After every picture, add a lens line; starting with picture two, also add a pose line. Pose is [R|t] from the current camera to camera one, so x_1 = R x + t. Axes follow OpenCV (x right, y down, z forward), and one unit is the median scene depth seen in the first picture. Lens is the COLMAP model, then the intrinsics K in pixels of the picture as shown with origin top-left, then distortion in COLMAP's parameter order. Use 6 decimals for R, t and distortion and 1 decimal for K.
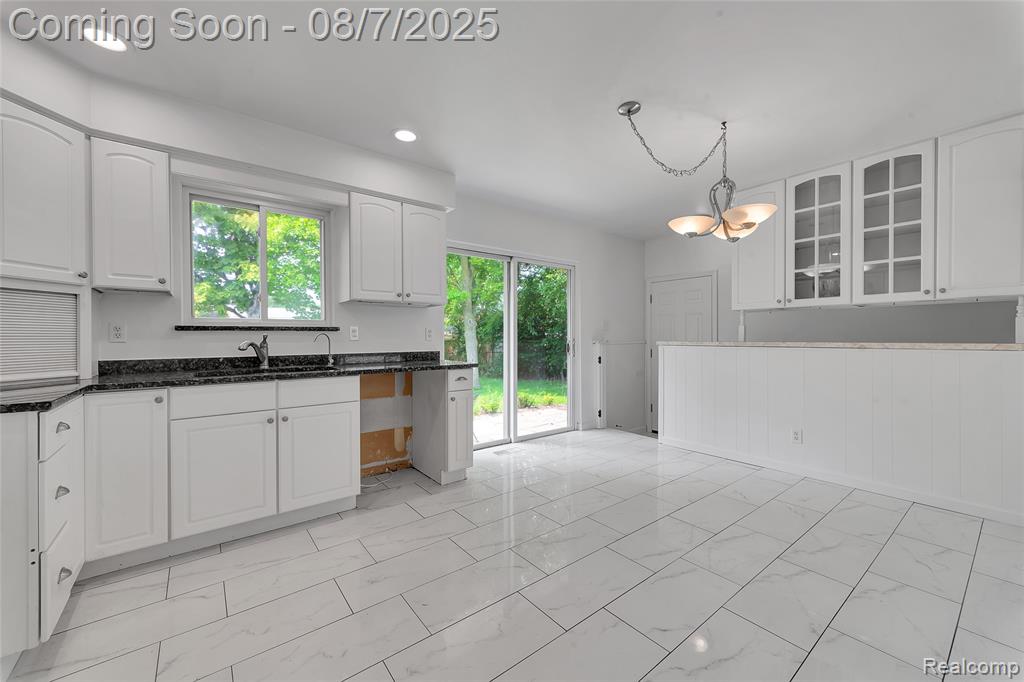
lens RADIAL K [[397.8, 0, 512.6], [0, 397.8, 338.2], [0, 0, 1]] dist [0.007618, -0.000099]
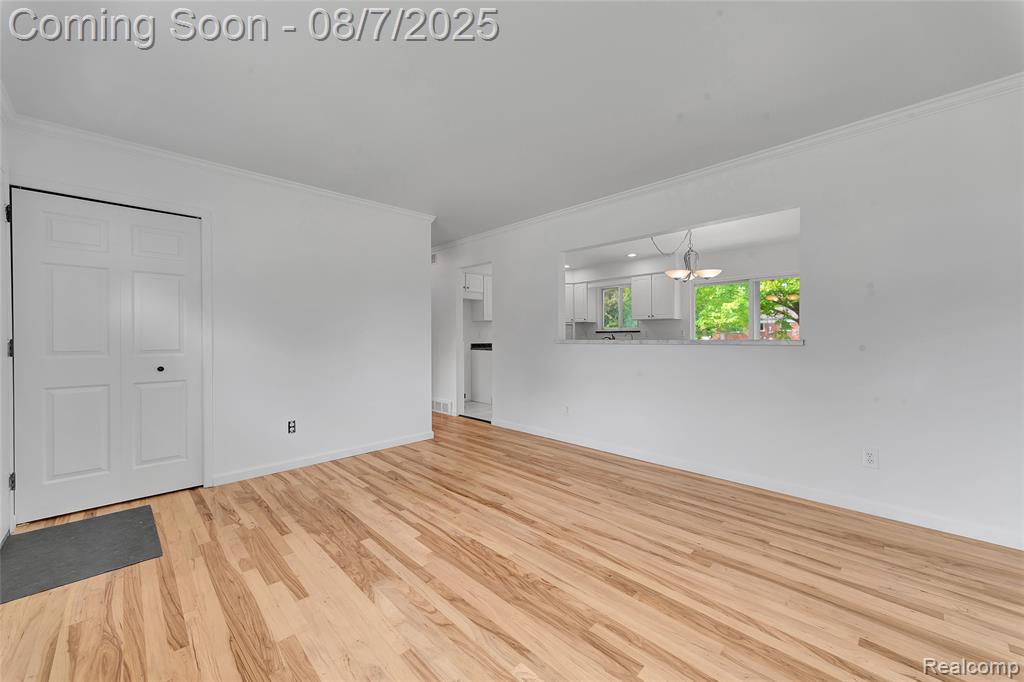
lens RADIAL K [[397.8, 0, 512.6], [0, 397.8, 338.2], [0, 0, 1]] dist [0.007618, -0.000099]
pose [[0.104011, 0.007677, -0.994547, 2.121298], [0.001268, 0.999968, 0.007851, -0.001469], [0.994575, -0.002078, 0.103998, -0.017165]]
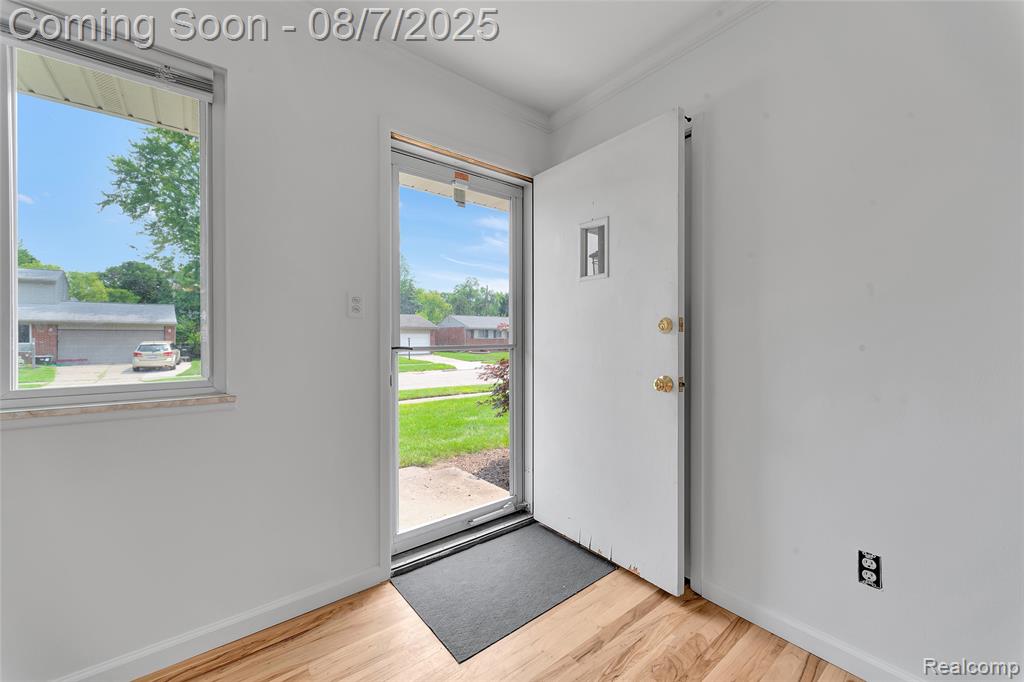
lens RADIAL K [[397.8, 0, 512.6], [0, 397.8, 338.2], [0, 0, 1]] dist [0.007618, -0.000099]
pose [[-0.999990, 0.004269, 0.001401, 1.195365], [0.004276, 0.999978, 0.005114, 0.006642], [-0.001379, 0.005120, -0.999986, -0.103023]]
